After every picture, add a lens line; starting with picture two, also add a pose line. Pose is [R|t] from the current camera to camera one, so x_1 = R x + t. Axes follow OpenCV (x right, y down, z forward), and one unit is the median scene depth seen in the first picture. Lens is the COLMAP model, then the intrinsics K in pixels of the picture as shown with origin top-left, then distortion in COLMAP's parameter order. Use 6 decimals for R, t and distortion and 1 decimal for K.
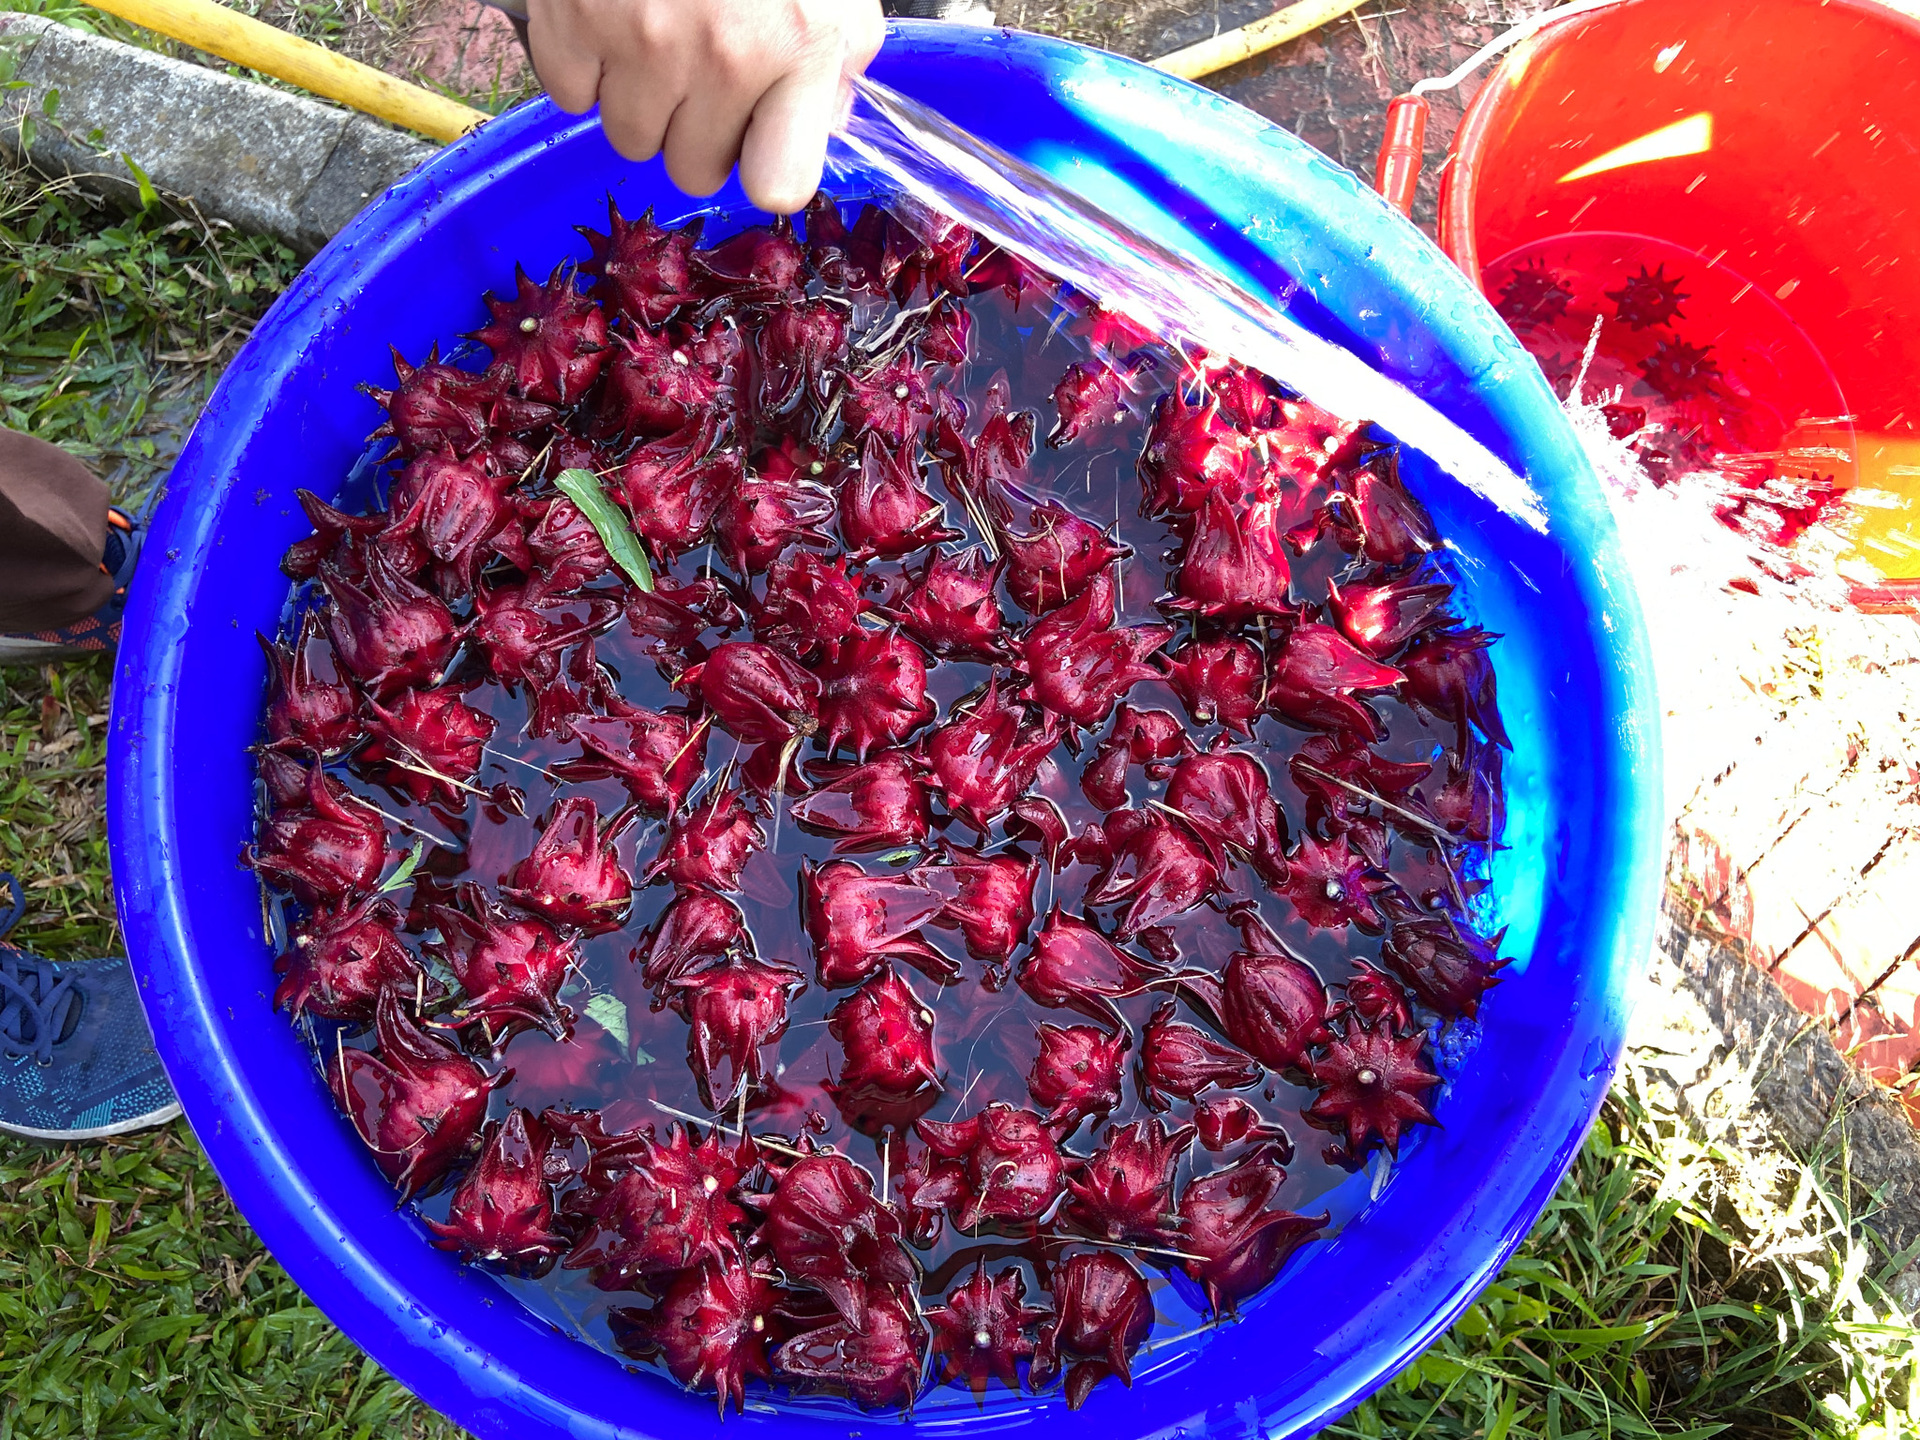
lens RADIAL K [[1450.6, 0, 953.4], [0, 1450.6, 724.7], [0, 0, 1]] dist [-0.005683, -0.031323]
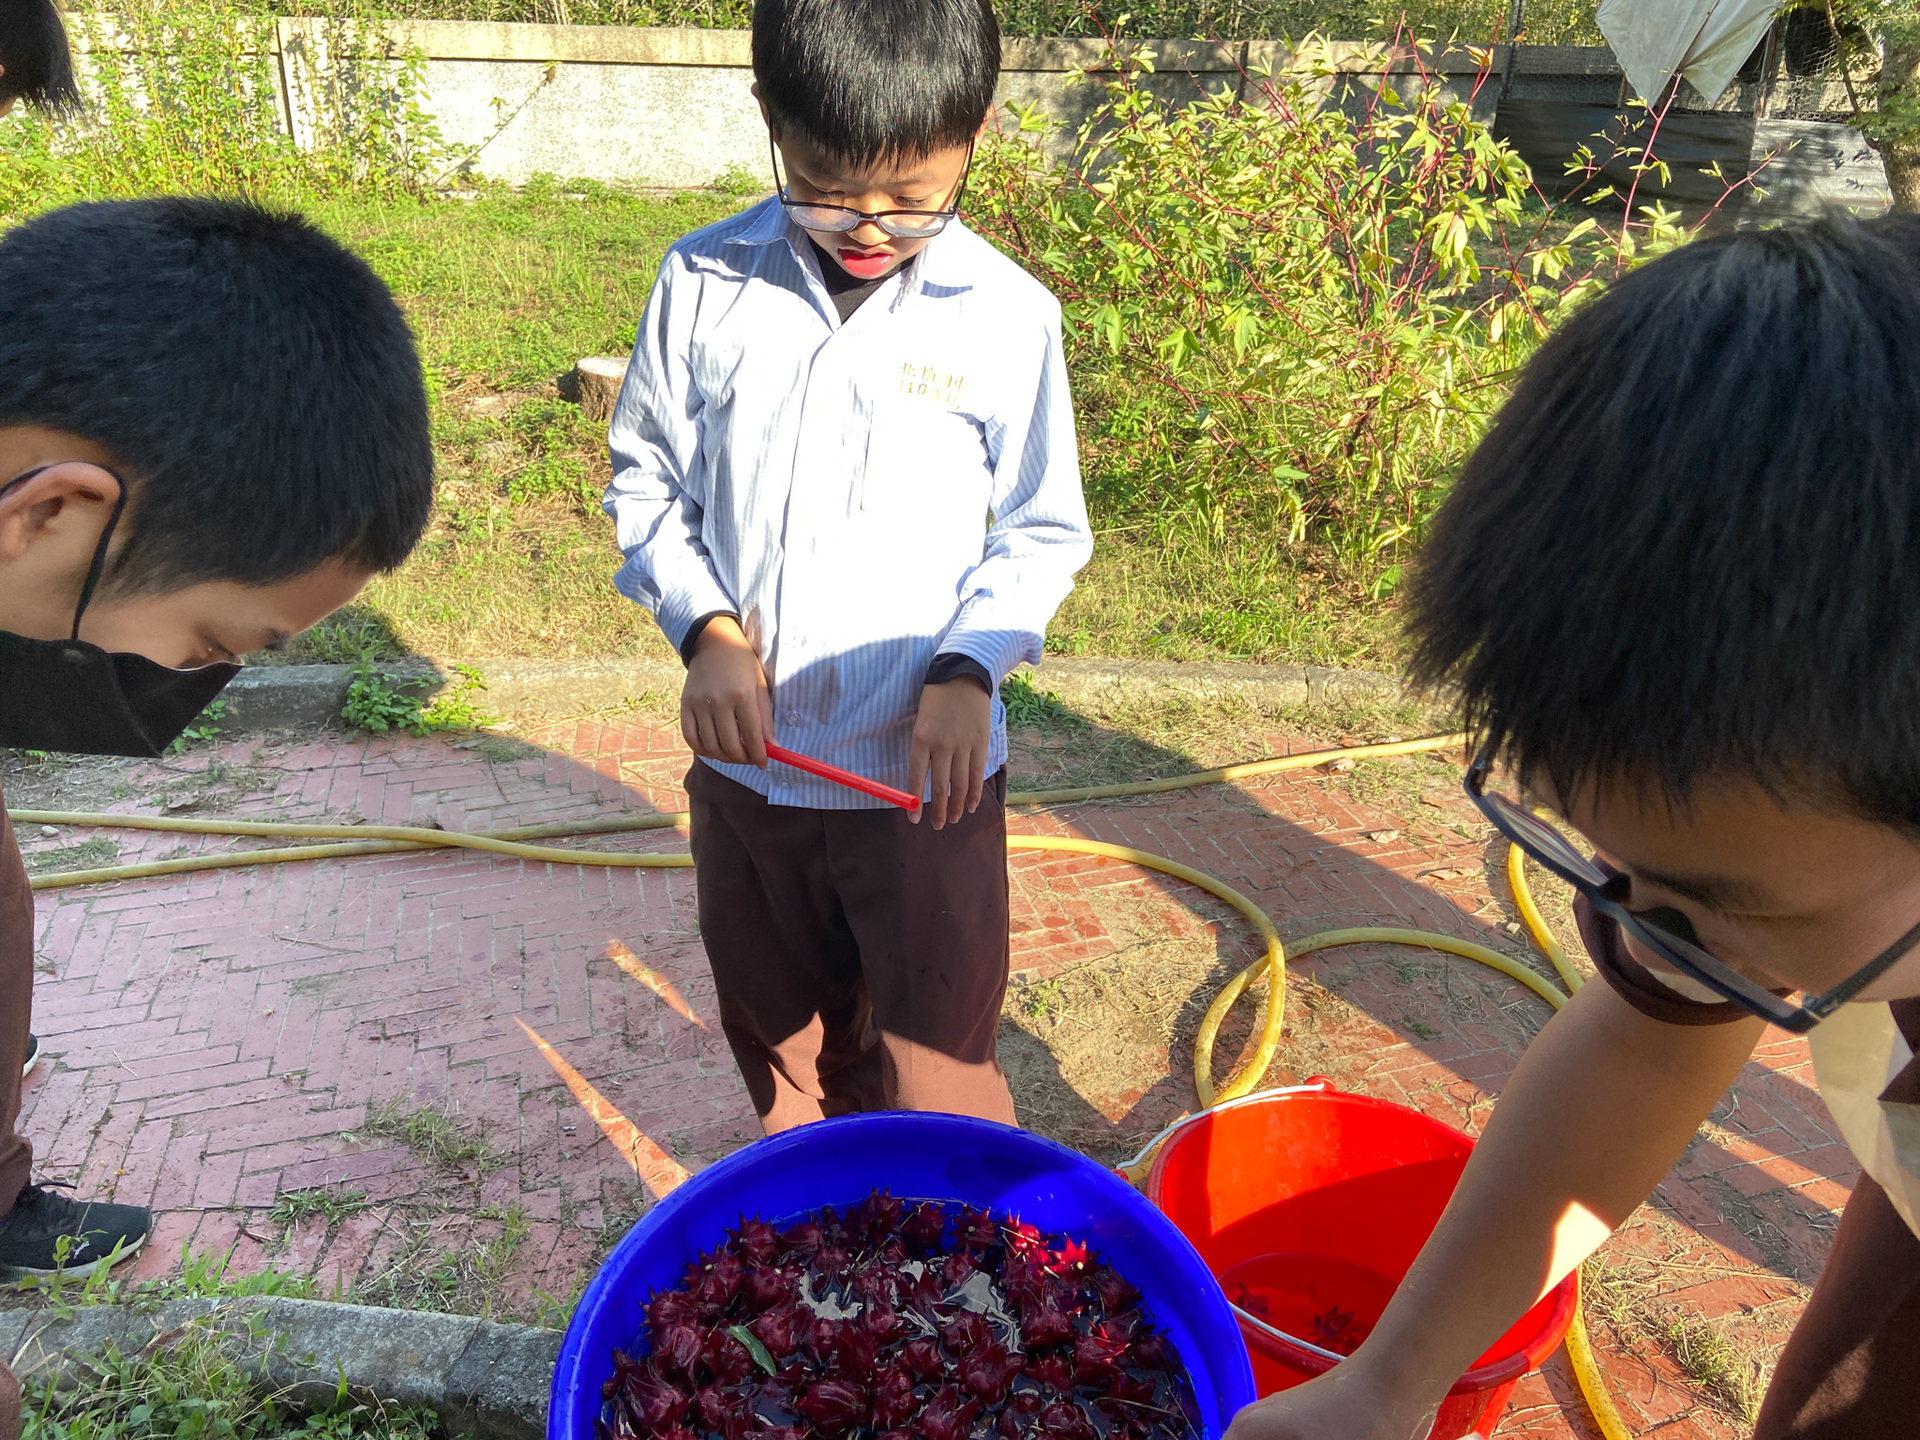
lens RADIAL K [[1450.6, 0, 953.4], [0, 1450.6, 724.7], [0, 0, 1]] dist [-0.005683, -0.031323]
pose [[0.979928, -0.125421, 0.154953, -0.077178], [0.199273, 0.638019, -0.743789, 0.442257], [-0.005576, 0.759738, 0.650205, -0.522859]]
